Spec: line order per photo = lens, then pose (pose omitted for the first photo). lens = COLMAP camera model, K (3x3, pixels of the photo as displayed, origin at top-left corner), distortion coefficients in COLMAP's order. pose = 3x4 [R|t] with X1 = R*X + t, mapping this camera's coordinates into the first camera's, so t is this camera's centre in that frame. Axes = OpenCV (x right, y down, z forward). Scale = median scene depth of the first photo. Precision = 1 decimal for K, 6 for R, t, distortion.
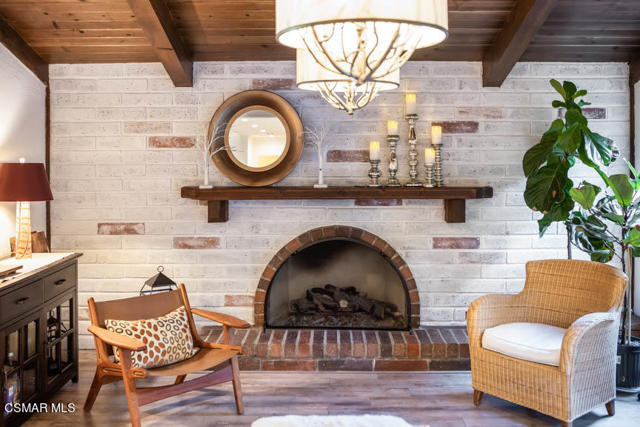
lens RADIAL K [[660.9, 0, 328.2], [0, 660.9, 164.6], [0, 0, 1]] dist [-0.041167, 0.000000]
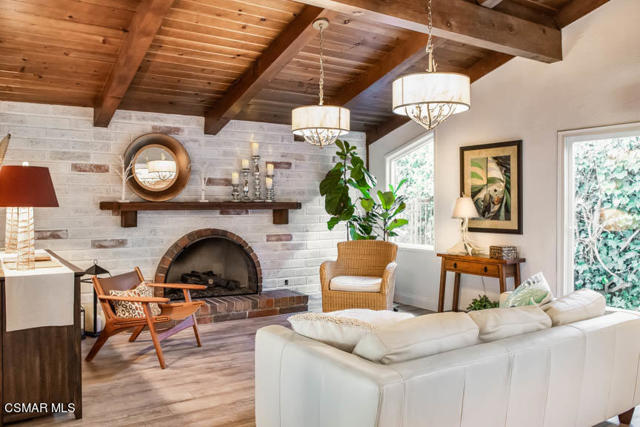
lens RADIAL K [[522.8, 0, 307.7], [0, 522.8, 198.7], [0, 0, 1]] dist [-0.054857, 0.022474]
pose [[0.845152, 0.007850, 0.534469, -0.439430], [0.002052, 0.999837, -0.017930, 0.048681], [-0.534523, 0.016250, 0.844998, -0.112878]]
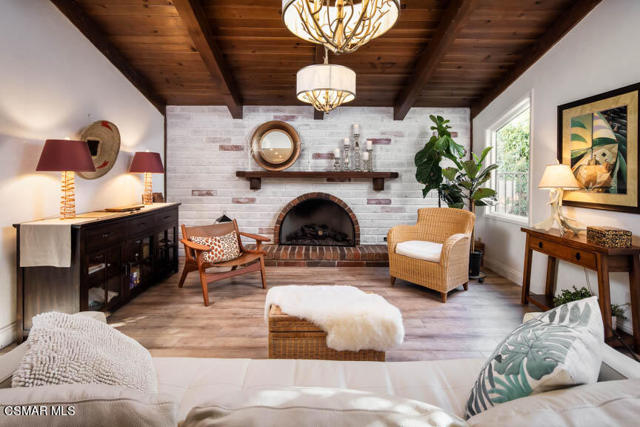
lens RADIAL K [[309.3, 0, 315.2], [0, 309.3, 179.8], [0, 0, 1]] dist [-0.009370, -0.001075]
pose [[0.999889, 0.008597, 0.012159, -0.003744], [-0.008632, 0.999959, 0.002754, 0.055957], [-0.012135, -0.002858, 0.999922, 0.103292]]
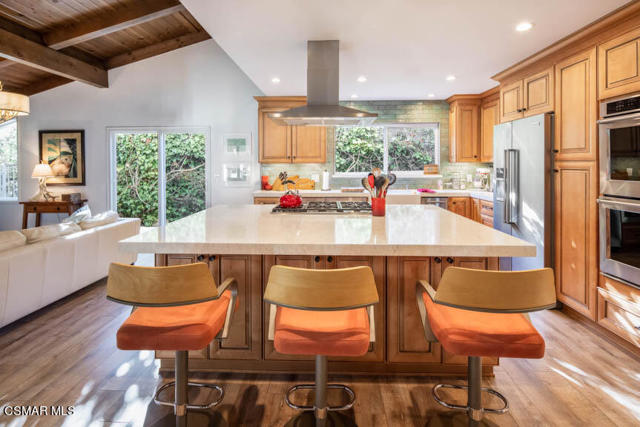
lens RADIAL K [[309.3, 0, 321.8], [0, 309.3, 169.1], [0, 0, 1]] dist [-0.009370, -0.001075]
pose [[0.020579, -0.015452, 0.999669, -0.549956], [0.016823, 0.999744, 0.015106, 0.044215], [-0.999647, 0.016506, 0.020834, -0.290699]]
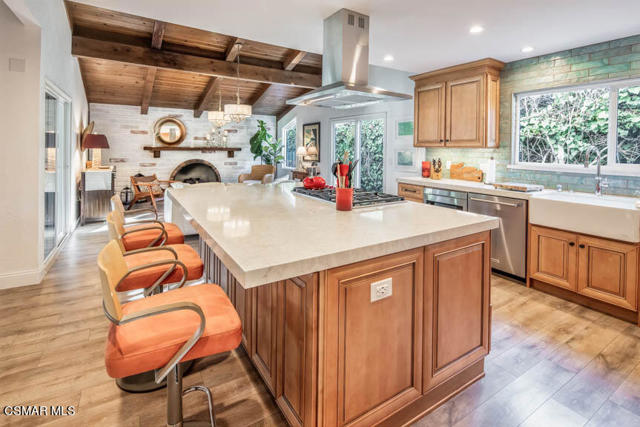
lens RADIAL K [[309.3, 0, 316.3], [0, 309.3, 151.7], [0, 0, 1]] dist [-0.009370, -0.001075]
pose [[0.848567, 0.006783, 0.529045, -0.308157], [-0.008066, 0.999967, 0.000118, 0.052096], [-0.529027, -0.004368, 0.848594, -0.682624]]
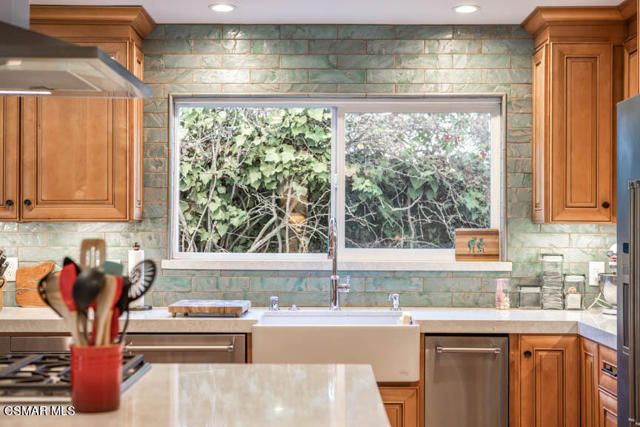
lens RADIAL K [[911.1, 0, 319.9], [0, 911.1, 214.2], [0, 0, 1]] dist [-0.015802, 0.000000]
pose [[-0.000369, 0.014498, 0.999895, -0.467834], [0.008781, 0.999856, -0.014494, 0.047226], [-0.999961, 0.008775, -0.000496, -0.463914]]
